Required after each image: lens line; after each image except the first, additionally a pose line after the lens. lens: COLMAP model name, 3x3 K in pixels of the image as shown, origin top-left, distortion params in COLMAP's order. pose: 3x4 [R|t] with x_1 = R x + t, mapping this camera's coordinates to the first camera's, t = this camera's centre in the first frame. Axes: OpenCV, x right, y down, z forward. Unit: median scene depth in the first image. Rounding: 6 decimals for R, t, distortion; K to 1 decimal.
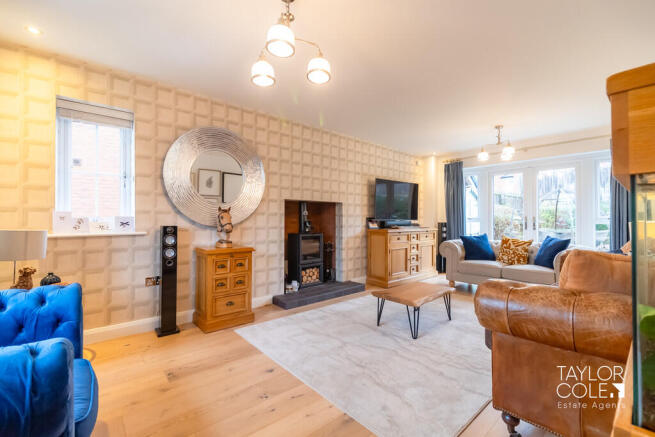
lens RADIAL K [[285.8, 0, 325.6], [0, 285.8, 216.1], [0, 0, 1]] dist [-0.002424, -0.000068]
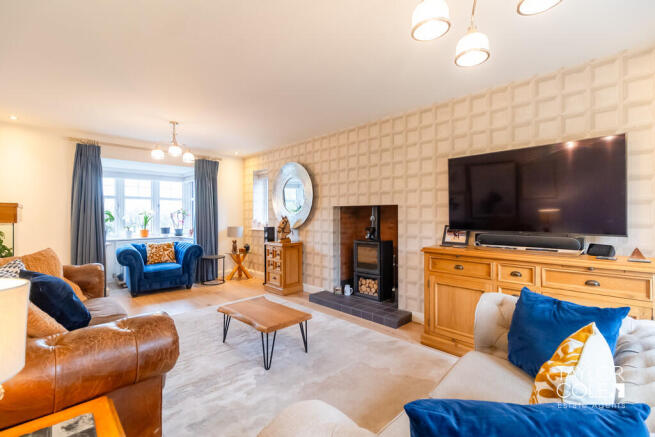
lens RADIAL K [[285.8, 0, 324.9], [0, 285.8, 216.5], [0, 0, 1]] dist [-0.002424, -0.000068]
pose [[0.069244, 0.002465, -0.997597, 0.866390], [0.012412, 0.999917, 0.003332, -0.022285], [0.997523, -0.012613, 0.069208, 0.812885]]
